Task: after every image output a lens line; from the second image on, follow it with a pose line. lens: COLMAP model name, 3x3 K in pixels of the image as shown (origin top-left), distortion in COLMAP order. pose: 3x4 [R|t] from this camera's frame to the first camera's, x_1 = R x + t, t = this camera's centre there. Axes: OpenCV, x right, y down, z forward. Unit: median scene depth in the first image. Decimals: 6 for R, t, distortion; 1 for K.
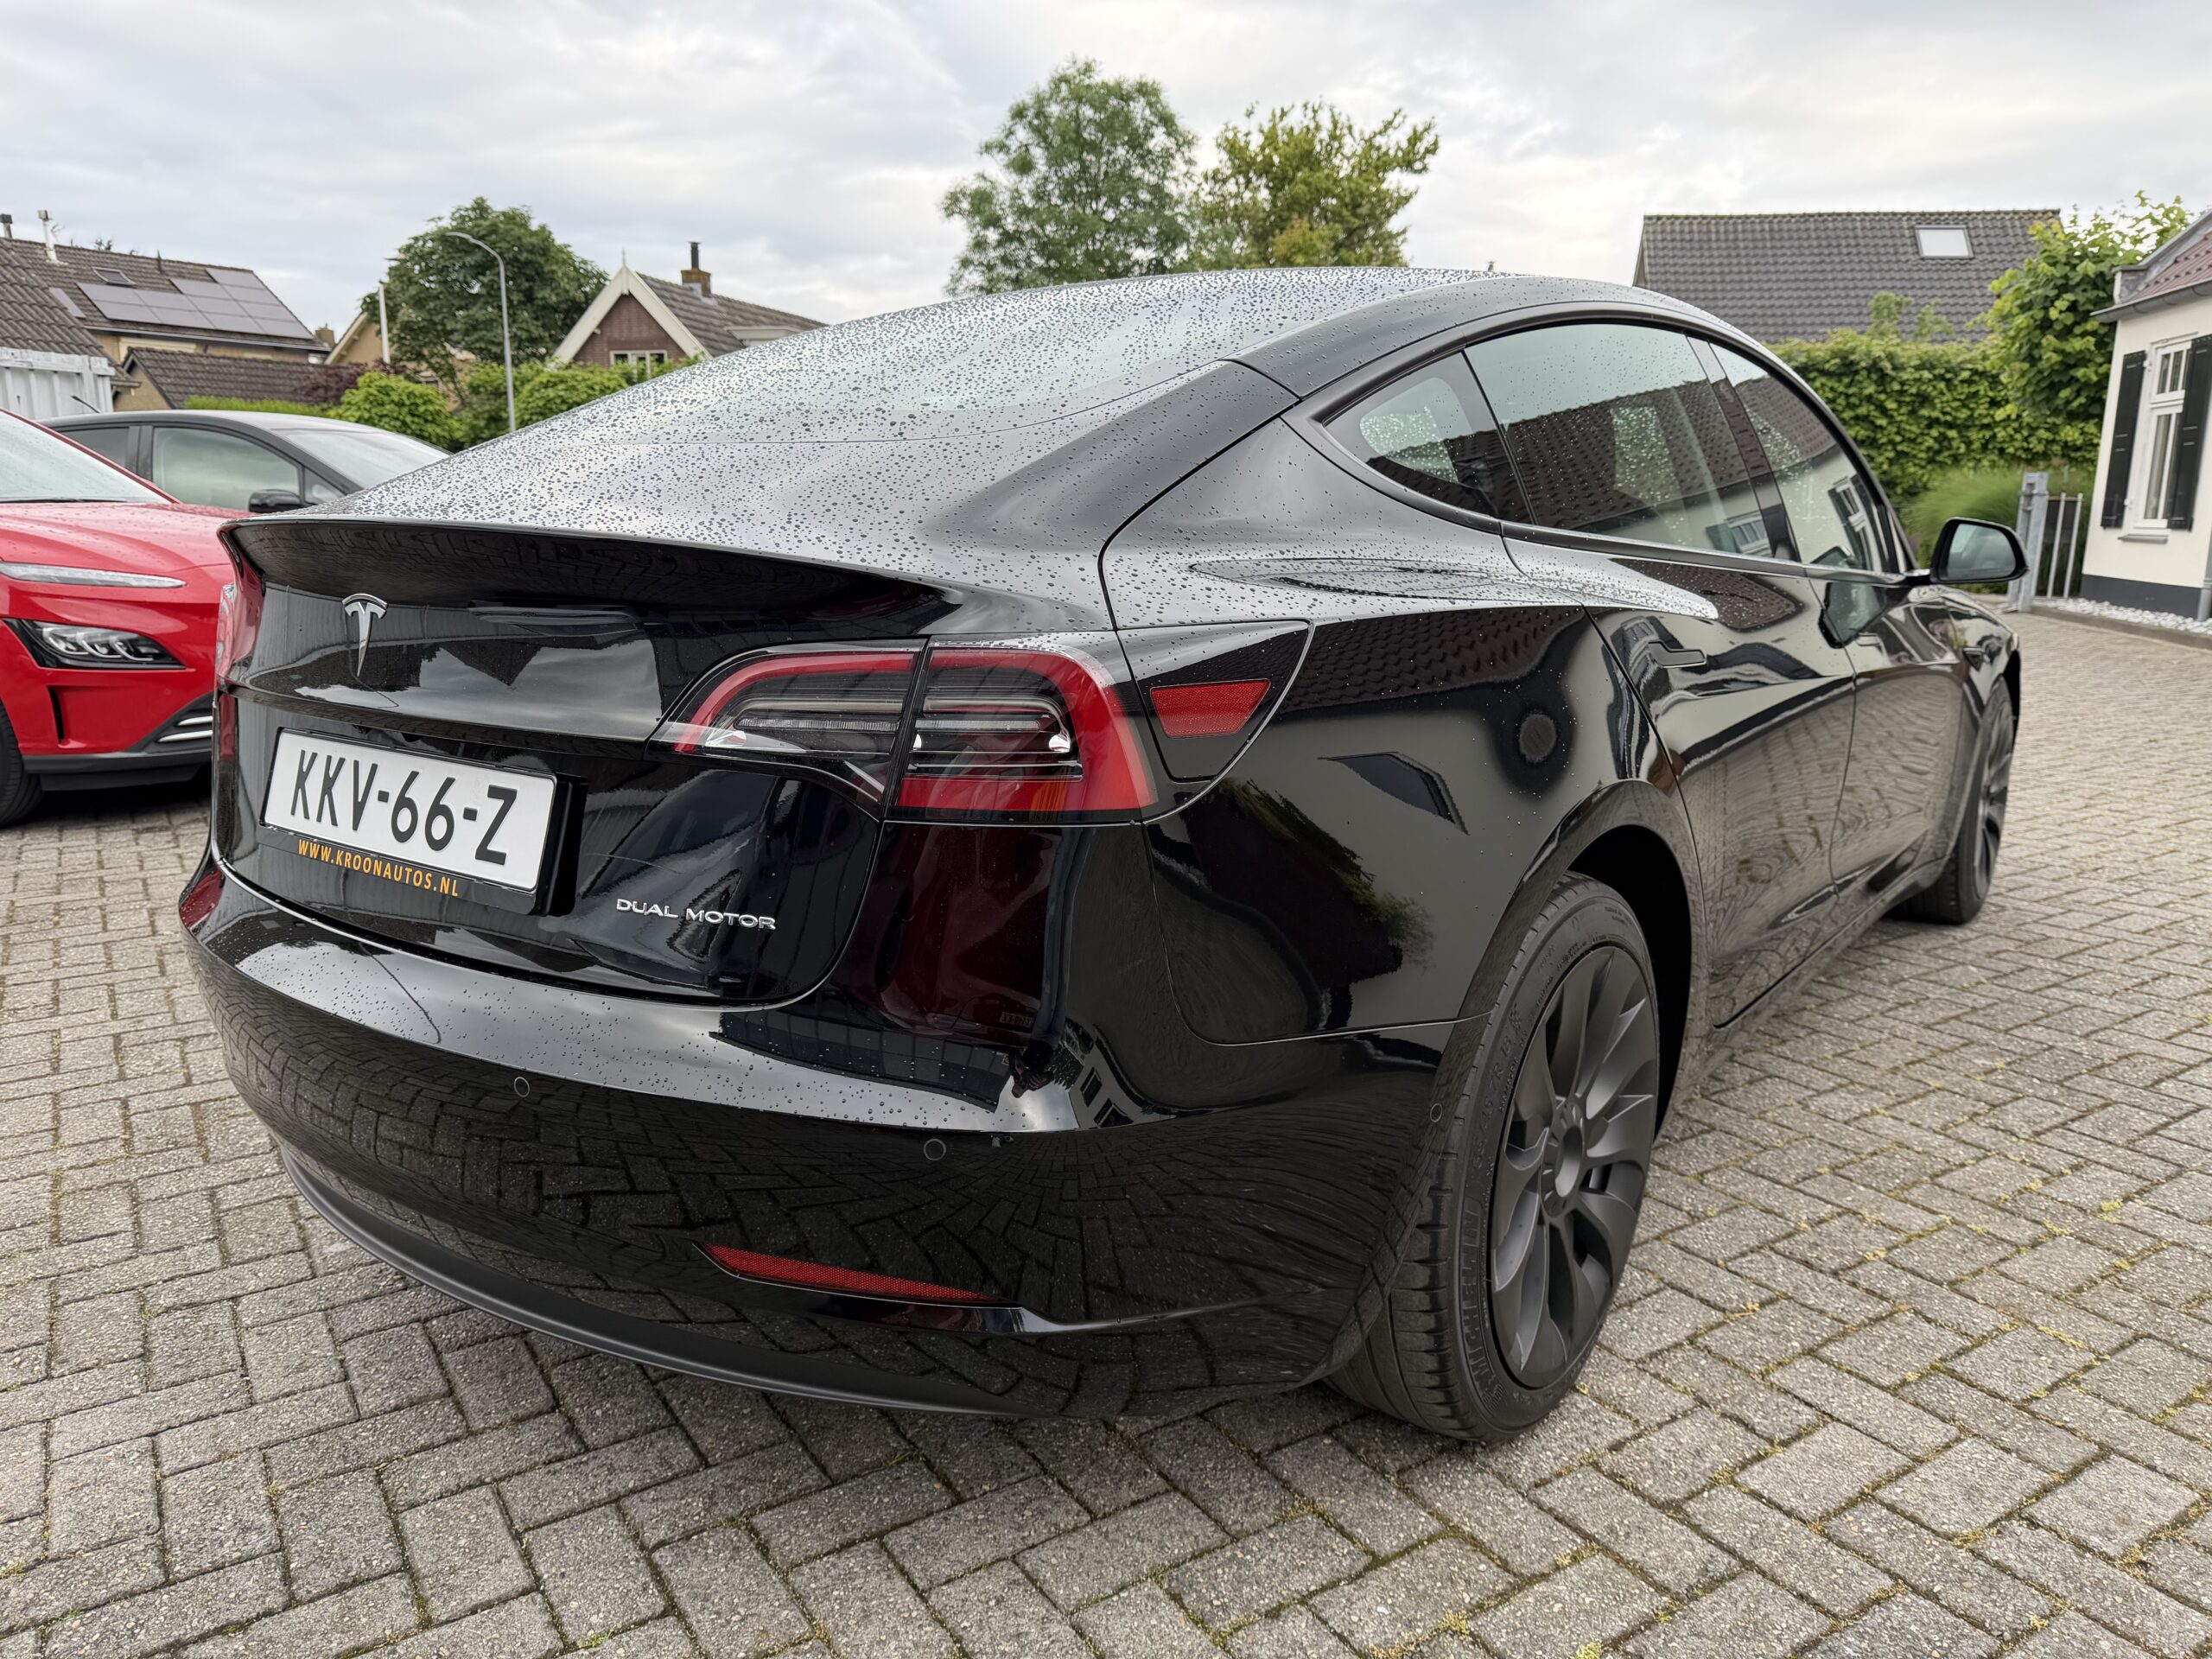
lens RADIAL K [[1568.0, 0, 1106.0], [0, 1568.0, 829.5], [0, 0, 1]] dist [0.009598, -0.024769]
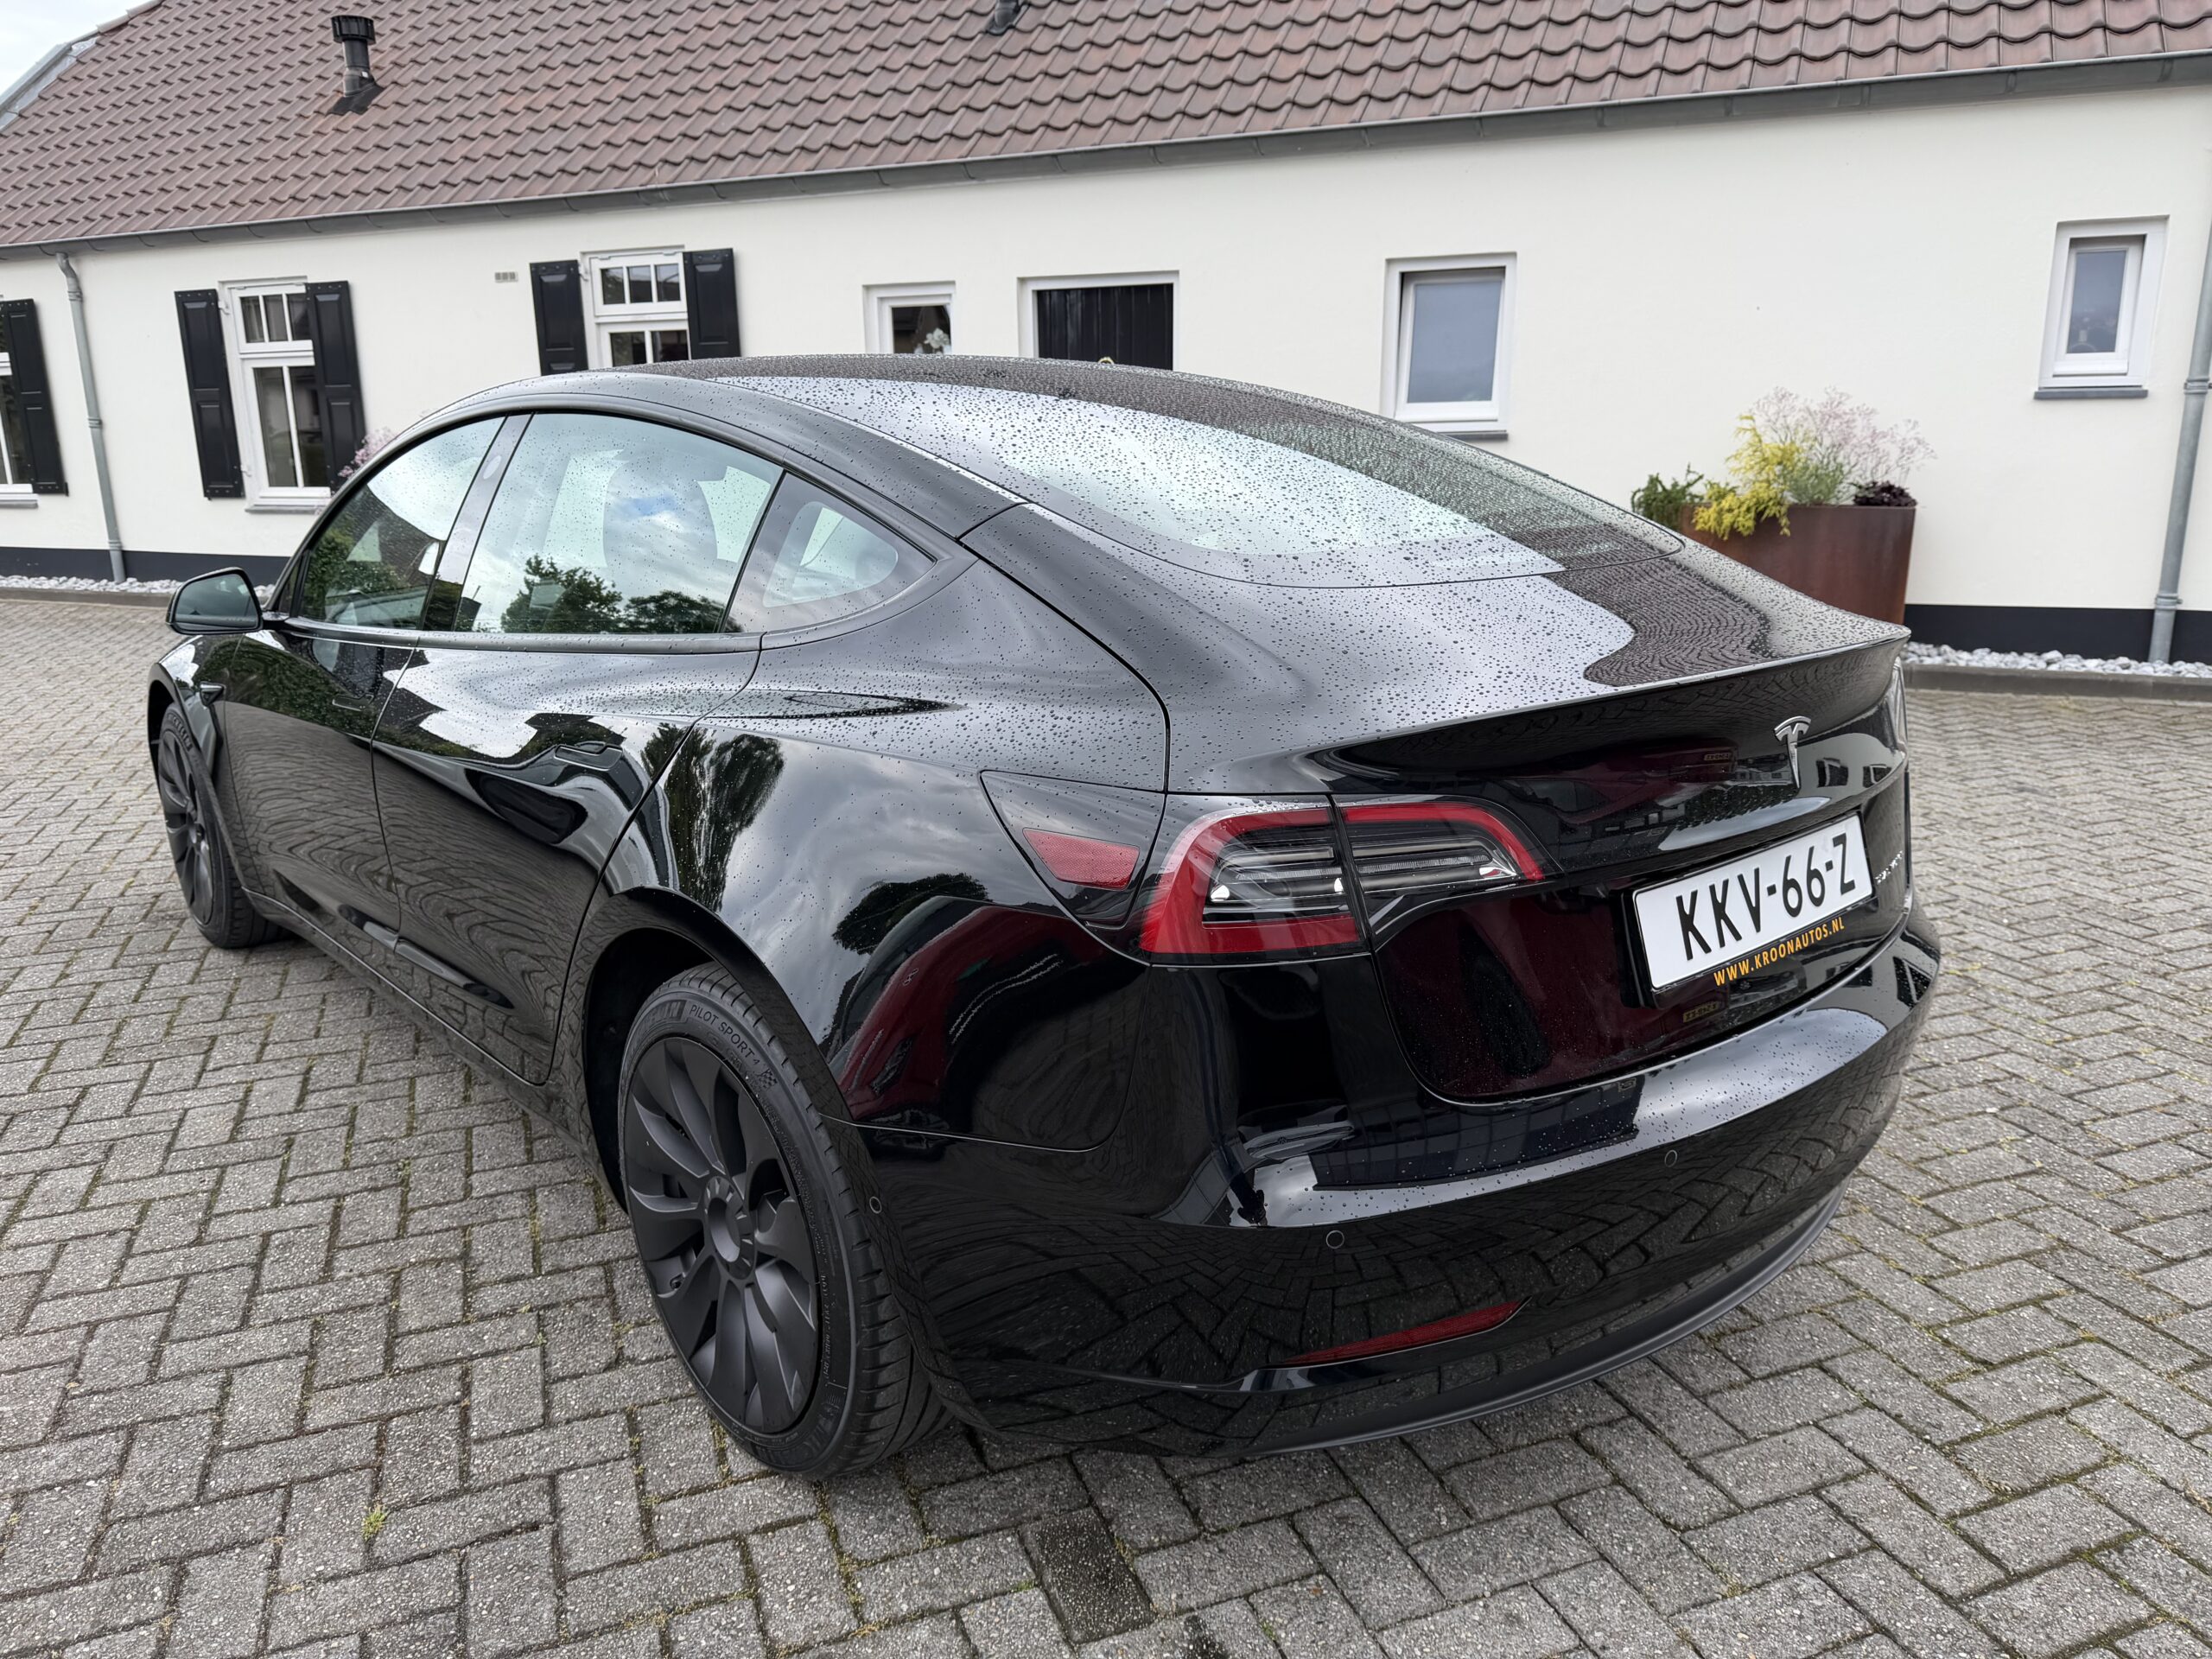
lens RADIAL K [[1568.0, 0, 1106.0], [0, 1568.0, 829.5], [0, 0, 1]] dist [0.009598, -0.024769]
pose [[0.210086, -0.247270, 0.945897, -0.138216], [0.213291, 0.955777, 0.202480, -0.033761], [-0.954134, 0.159213, 0.253535, 0.098289]]
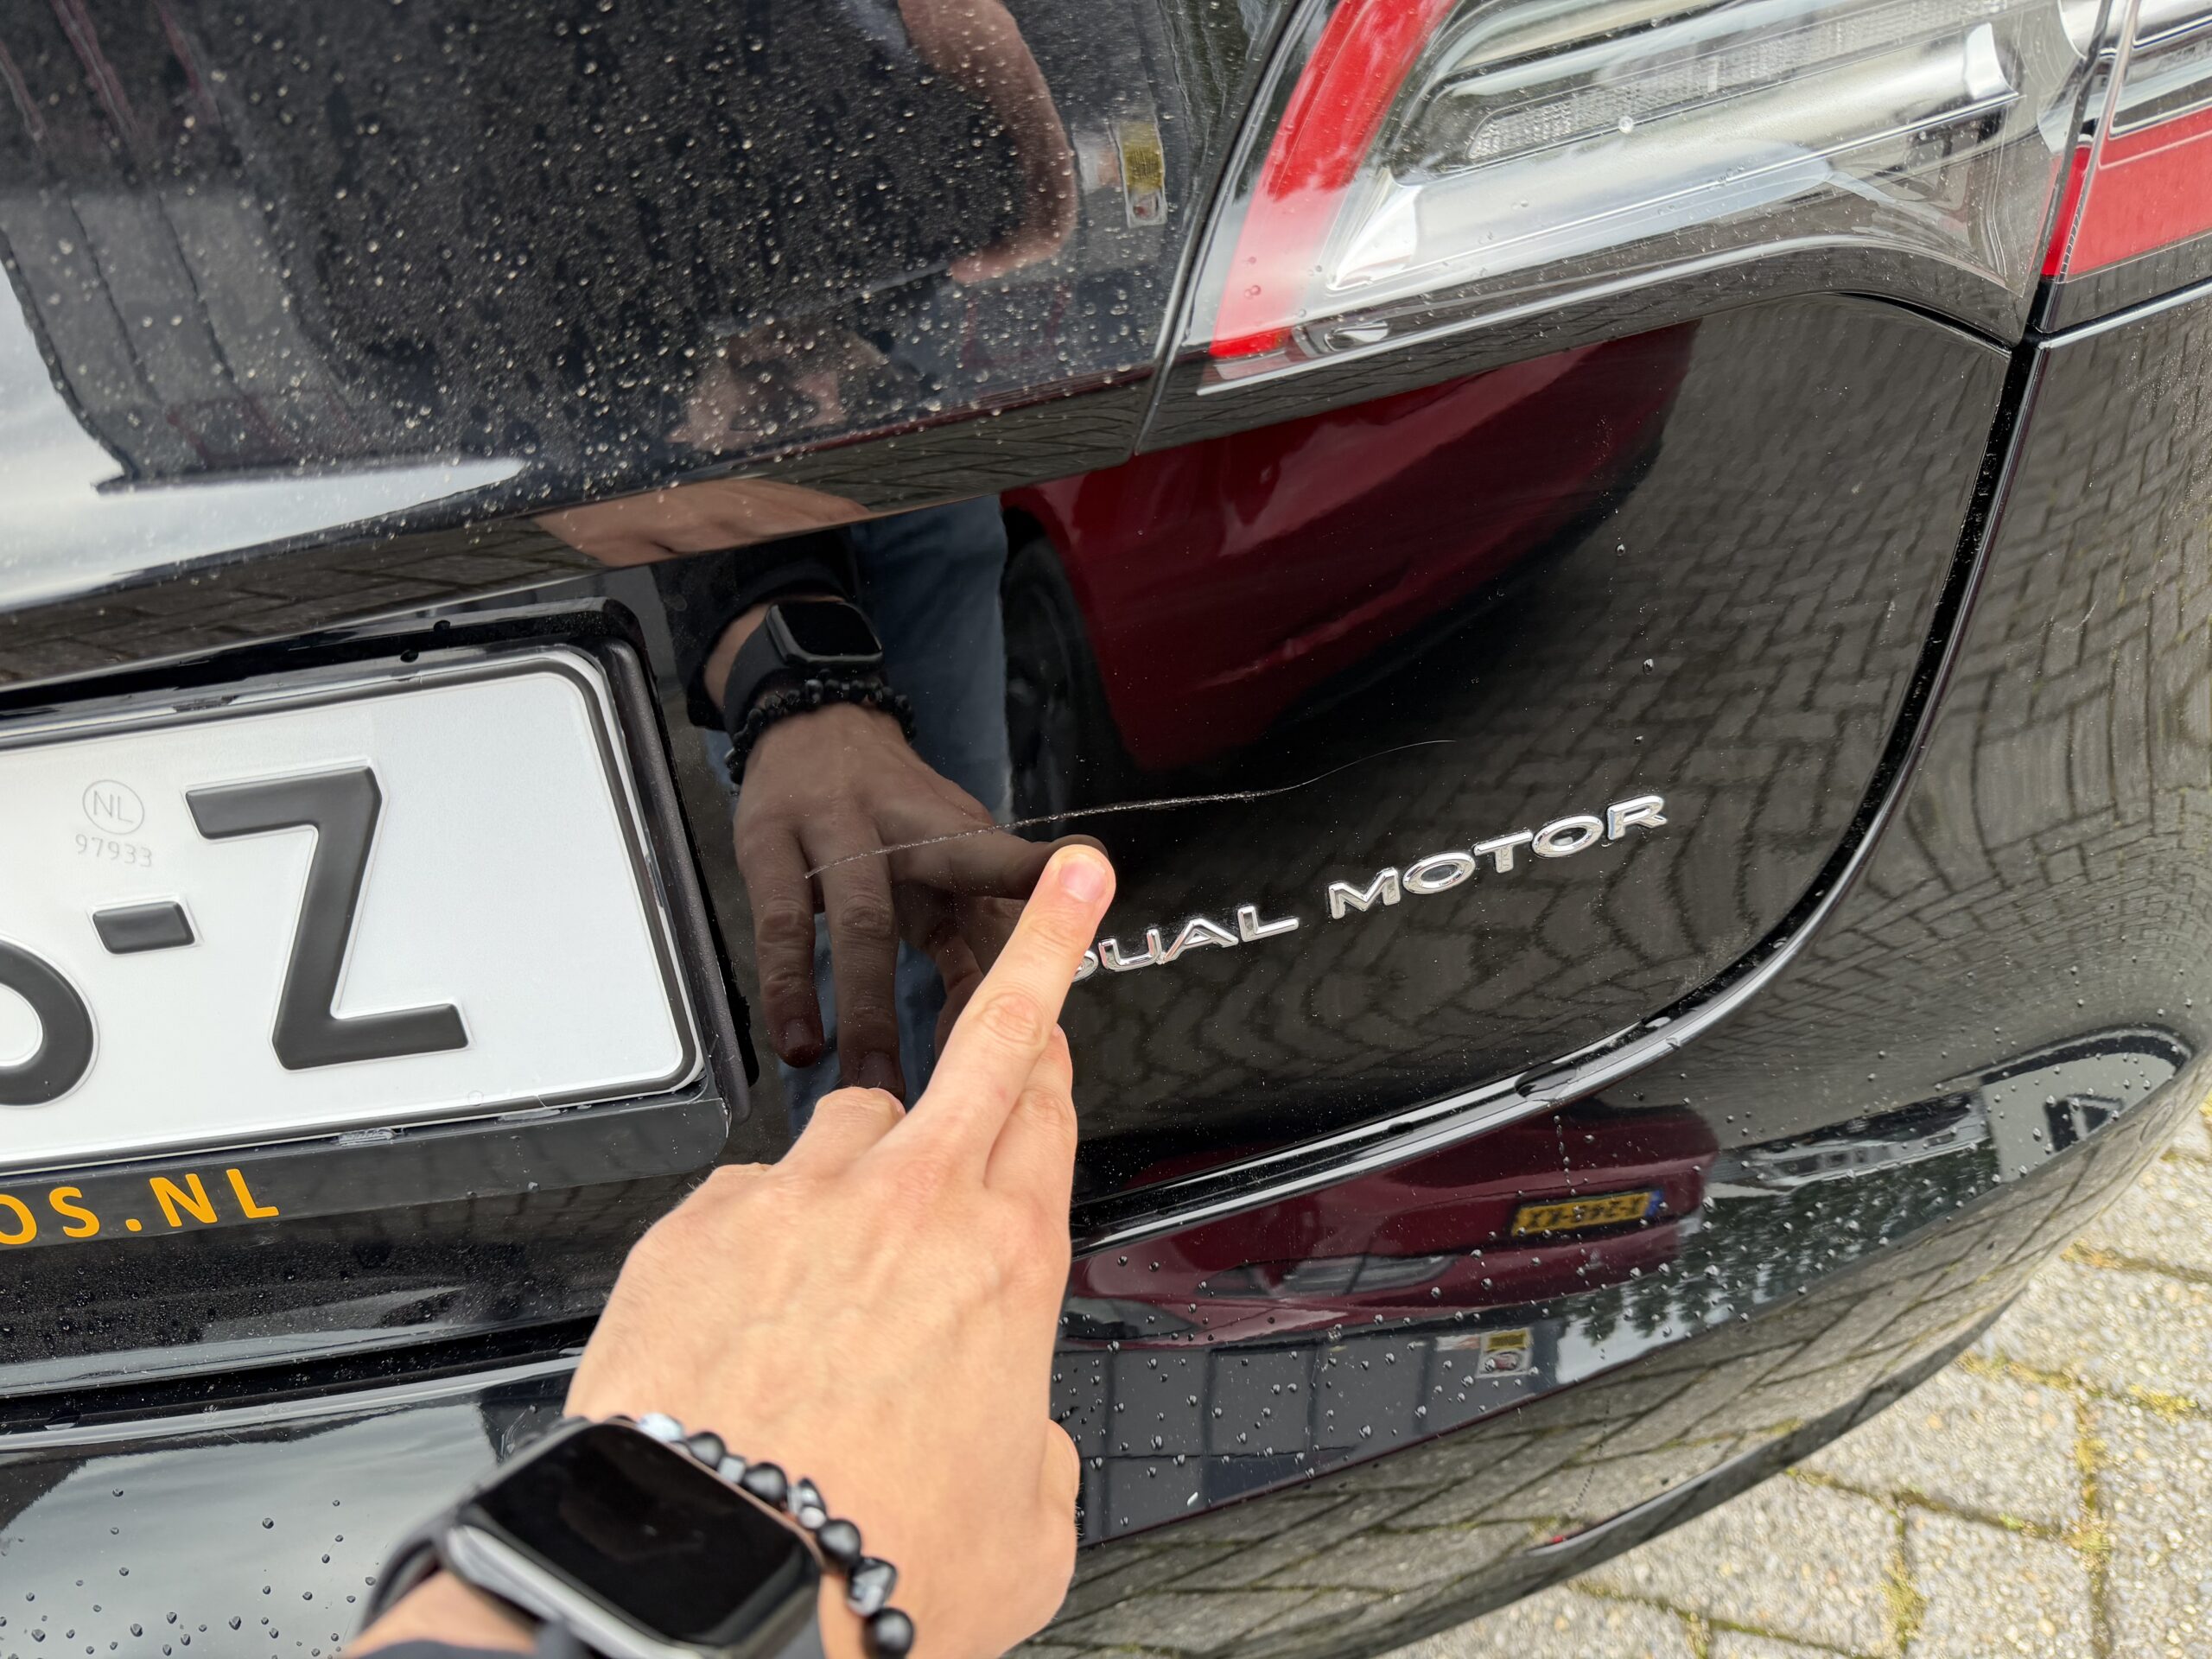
lens RADIAL K [[1658.3, 0, 1074.1], [0, 1658.3, 894.1], [0, 0, 1]] dist [0.037097, -0.045952]
pose [[0.785952, -0.476444, 0.394056, -0.031182], [0.260477, 0.833167, 0.487837, -0.008153], [-0.560741, -0.280774, 0.778932, 0.057473]]
